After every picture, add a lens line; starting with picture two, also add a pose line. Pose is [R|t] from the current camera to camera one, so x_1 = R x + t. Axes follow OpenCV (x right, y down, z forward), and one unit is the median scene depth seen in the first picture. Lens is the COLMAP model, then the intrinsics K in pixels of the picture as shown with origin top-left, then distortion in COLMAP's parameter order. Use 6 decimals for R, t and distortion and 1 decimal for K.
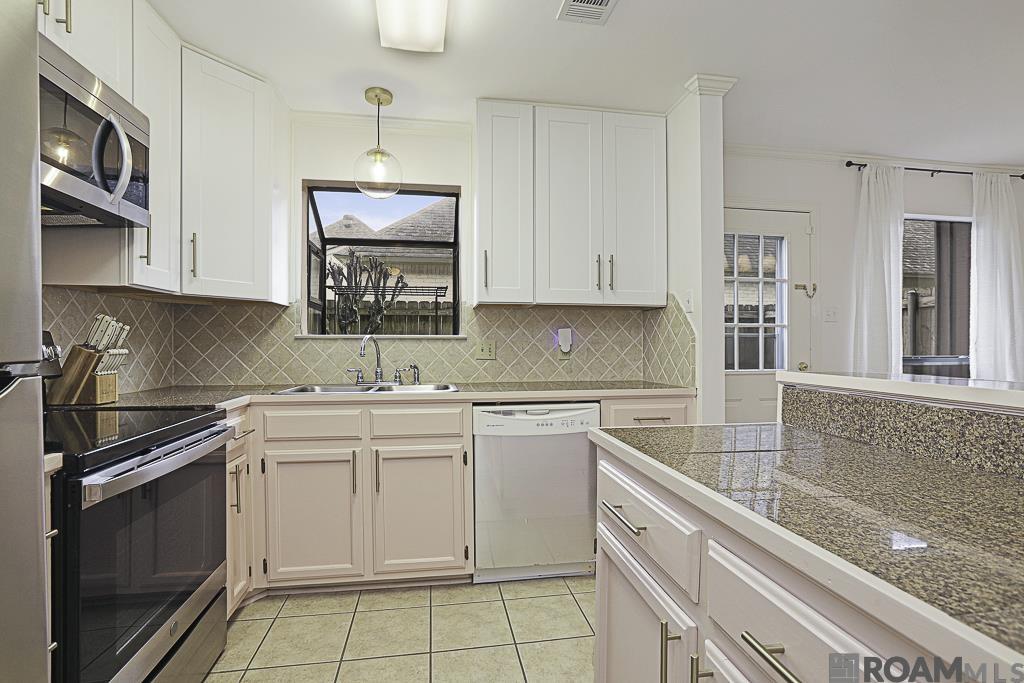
lens RADIAL K [[479.4, 0, 513.6], [0, 479.4, 344.5], [0, 0, 1]] dist [-0.042202, 0.023366]
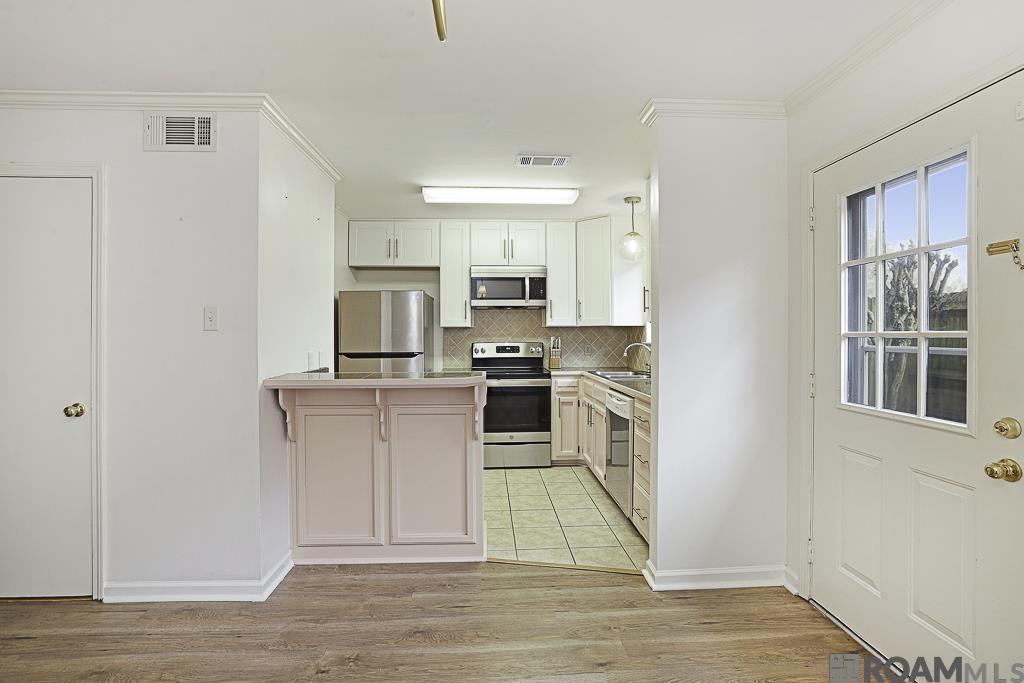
lens RADIAL K [[484.0, 0, 509.5], [0, 484.0, 335.1], [0, 0, 1]] dist [-0.038310, 0.017959]
pose [[-0.119223, -0.000695, -0.992867, 1.114643], [0.001677, 0.999998, -0.000901, -0.040298], [0.992866, -0.001773, -0.119221, 0.599356]]
